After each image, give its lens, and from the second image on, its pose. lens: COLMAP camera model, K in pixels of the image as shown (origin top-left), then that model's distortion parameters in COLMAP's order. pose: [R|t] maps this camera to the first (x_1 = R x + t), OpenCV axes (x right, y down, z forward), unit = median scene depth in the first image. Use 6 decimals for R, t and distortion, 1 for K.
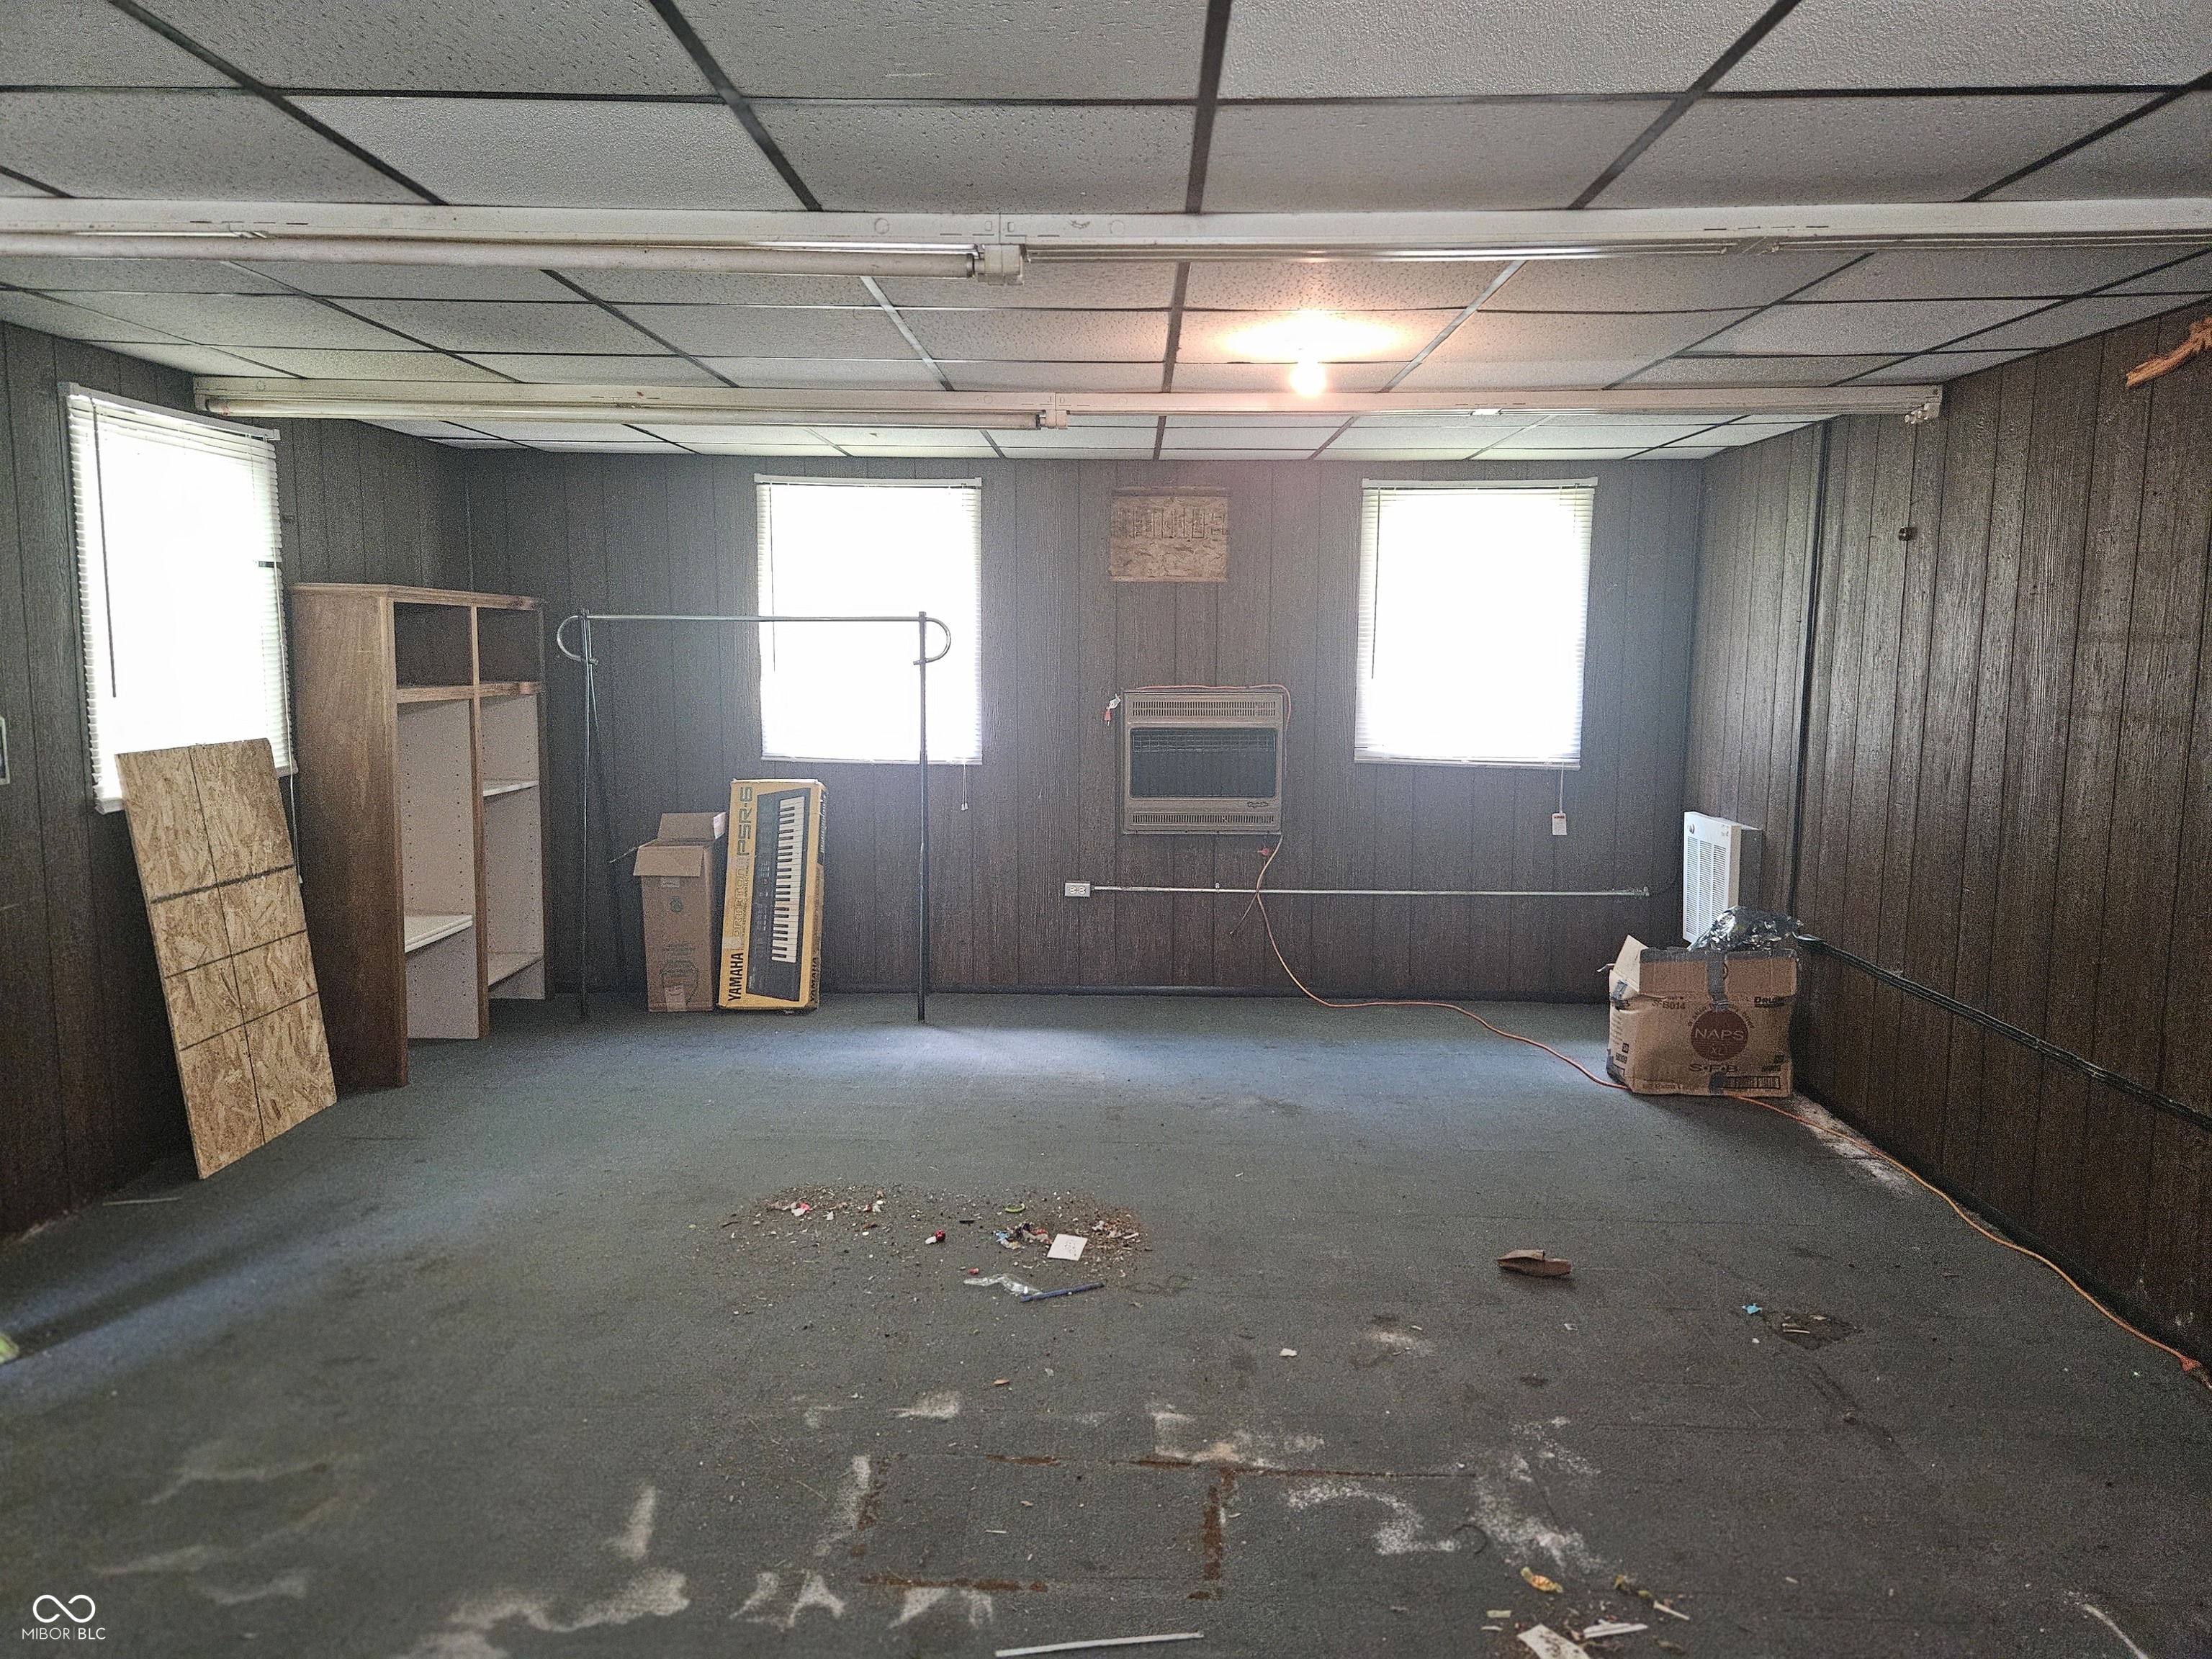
lens RADIAL K [[1470.0, 0, 1114.4], [0, 1470.0, 824.5], [0, 0, 1]] dist [0.077087, -0.064675]
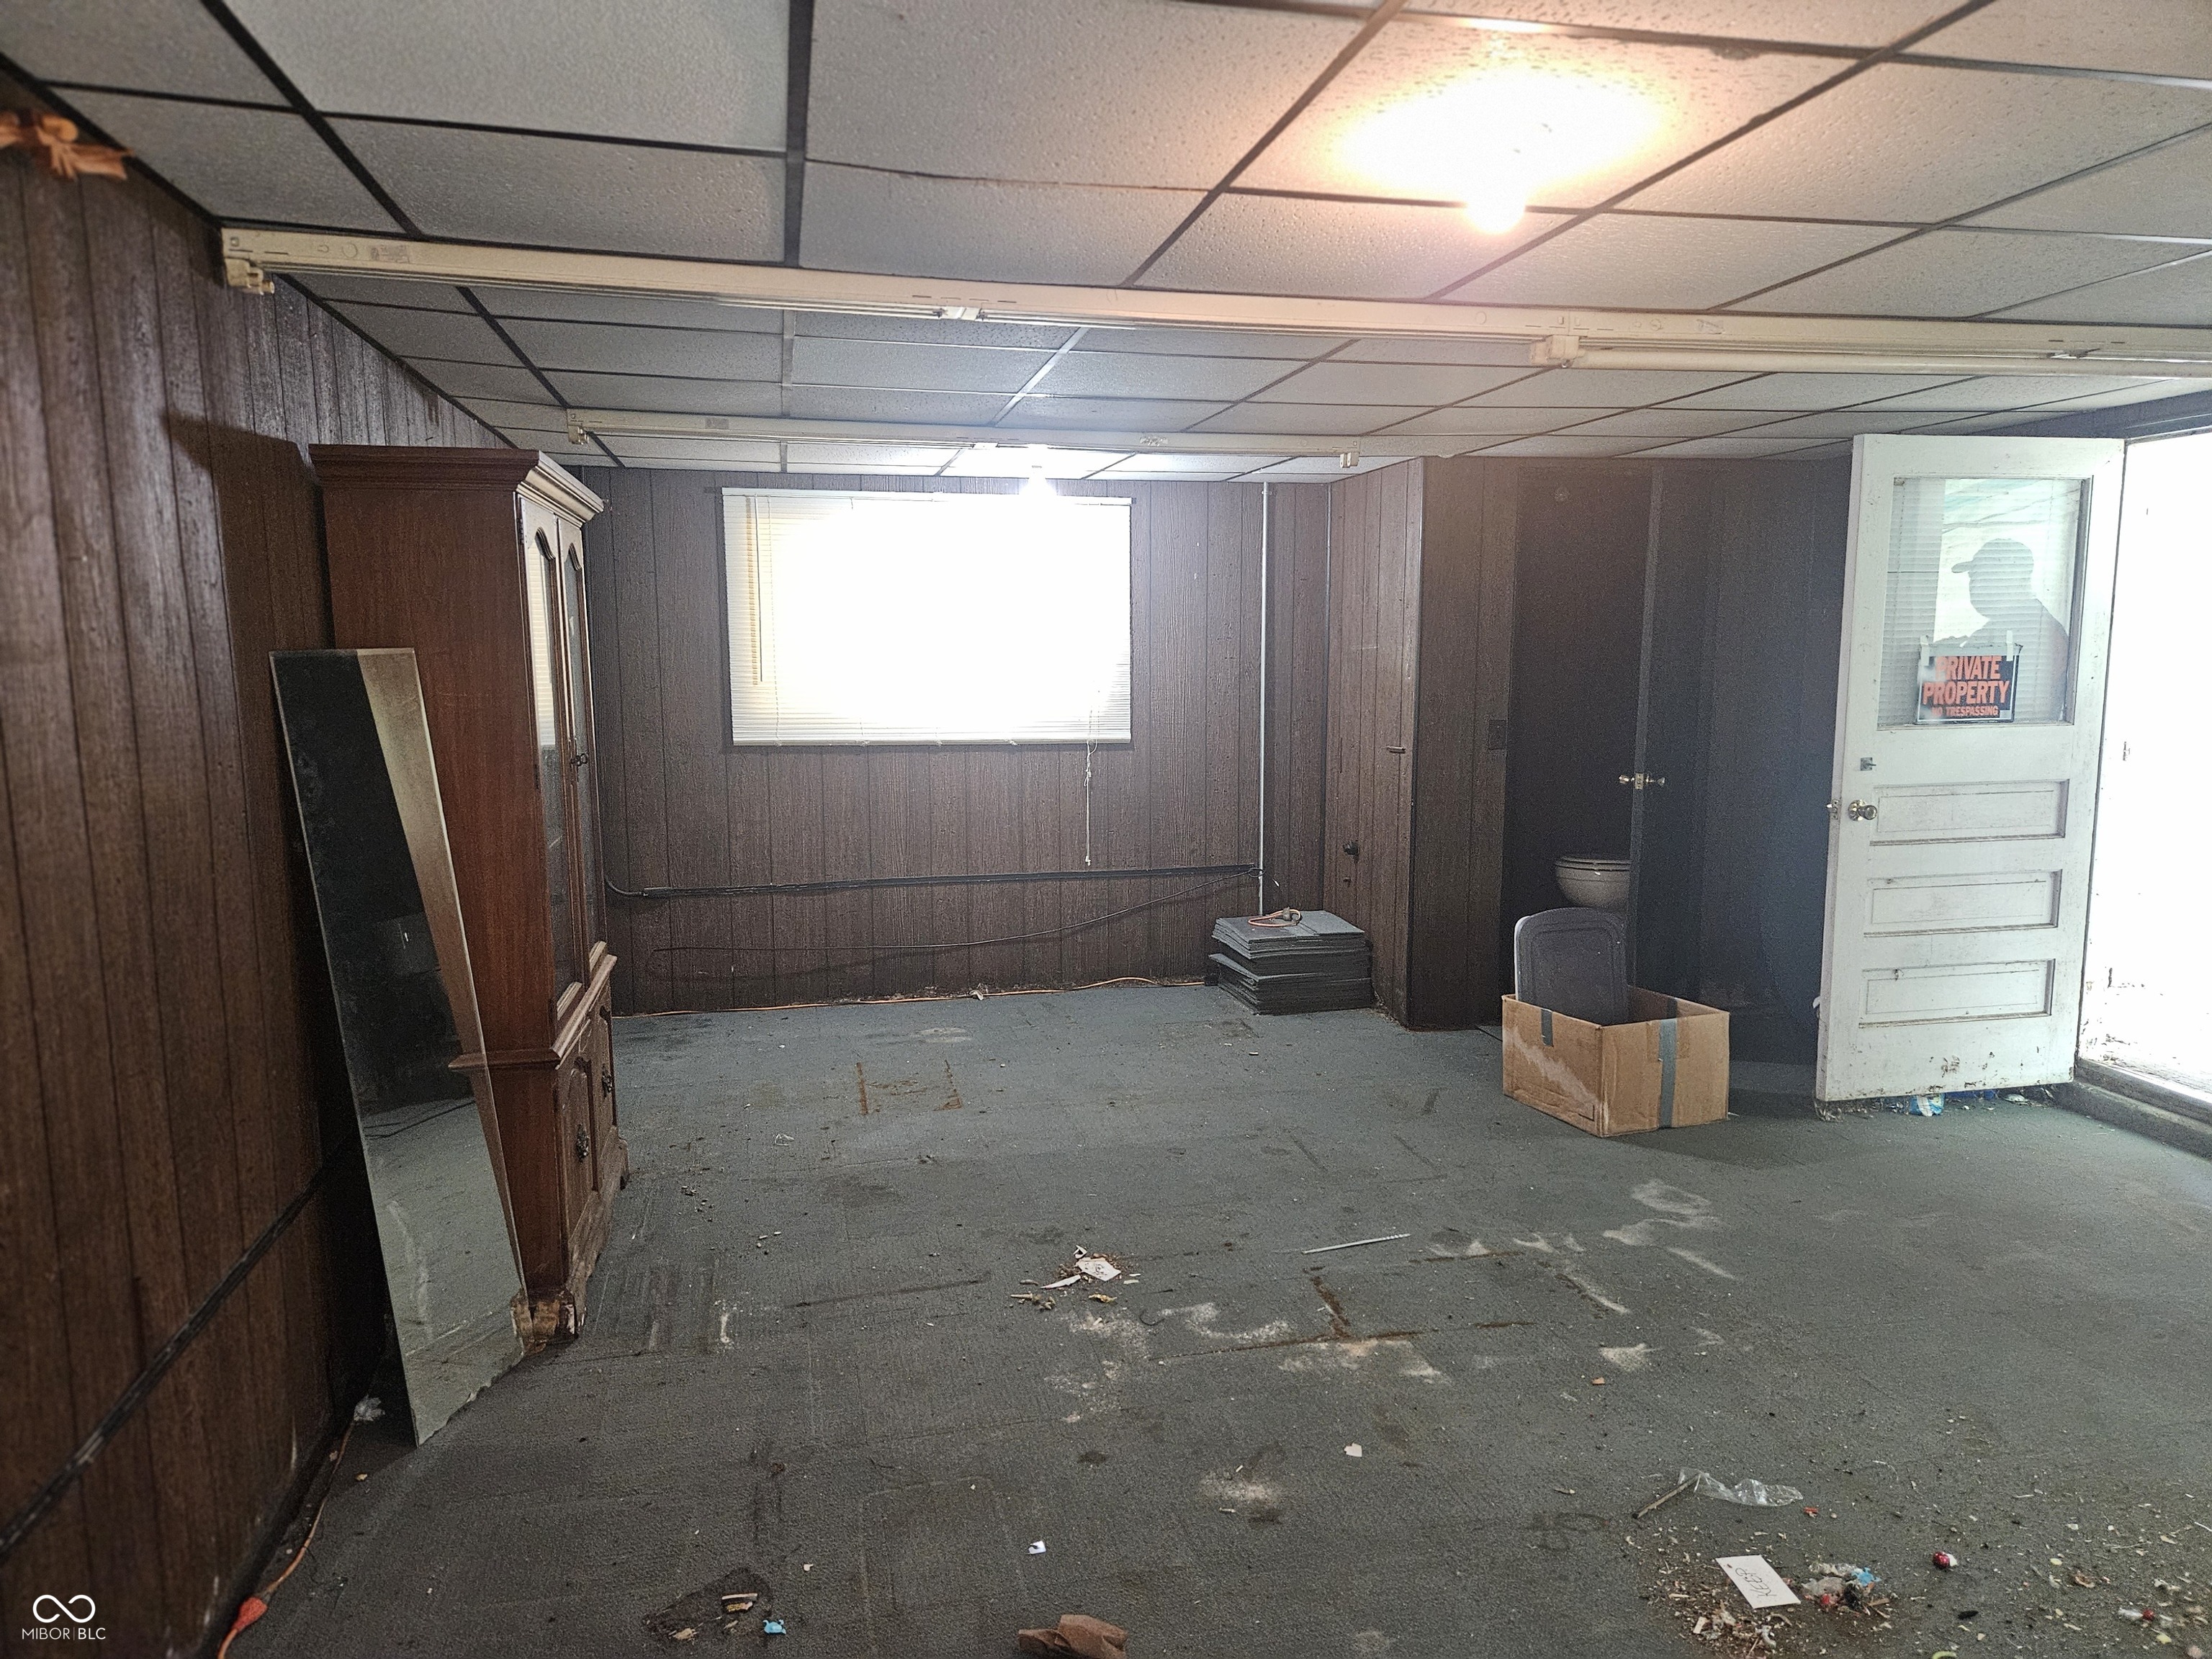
lens RADIAL K [[1470.0, 0, 1114.4], [0, 1470.0, 824.5], [0, 0, 1]] dist [0.077087, -0.064675]
pose [[-0.971910, 0.026183, -0.233891, 0.554211], [-0.031888, 0.969978, 0.241093, -0.271852], [0.233182, 0.241779, -0.941897, 2.079261]]
